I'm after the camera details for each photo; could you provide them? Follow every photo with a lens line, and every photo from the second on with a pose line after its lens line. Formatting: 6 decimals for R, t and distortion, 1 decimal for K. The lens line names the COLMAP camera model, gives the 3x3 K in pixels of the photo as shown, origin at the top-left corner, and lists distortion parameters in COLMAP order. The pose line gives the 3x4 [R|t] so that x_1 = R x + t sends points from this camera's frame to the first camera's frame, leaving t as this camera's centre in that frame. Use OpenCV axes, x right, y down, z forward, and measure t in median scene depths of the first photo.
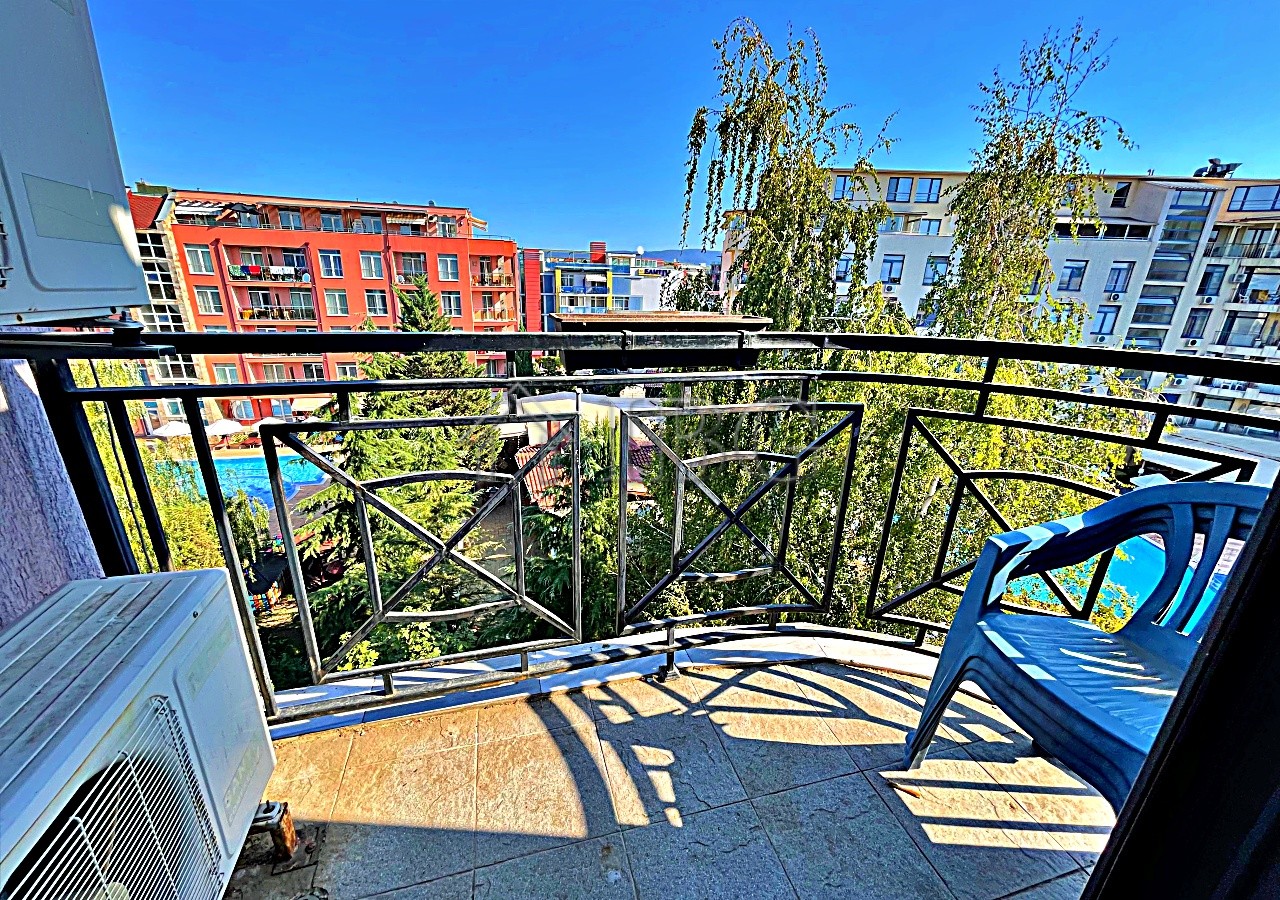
lens RADIAL K [[515.2, 0, 636.4], [0, 515.2, 452.9], [0, 0, 1]] dist [0.000831, -0.000464]
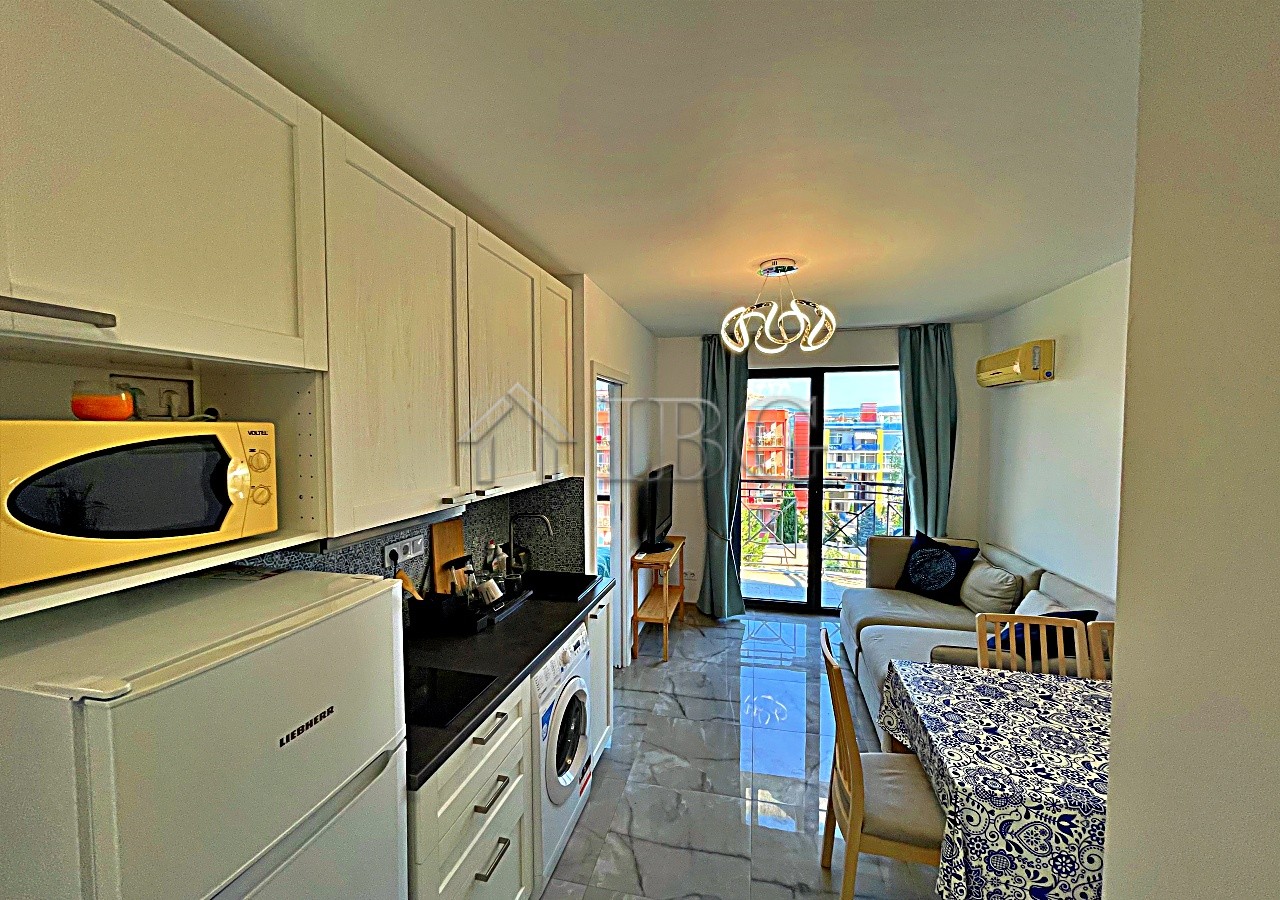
lens RADIAL K [[515.2, 0, 639.3], [0, 515.2, 454.0], [0, 0, 1]] dist [0.000831, -0.000464]
pose [[0.879579, -0.010156, -0.475644, 0.026556], [-0.127407, 0.958226, -0.256067, 0.029315], [0.458376, 0.285832, 0.841542, -0.116197]]
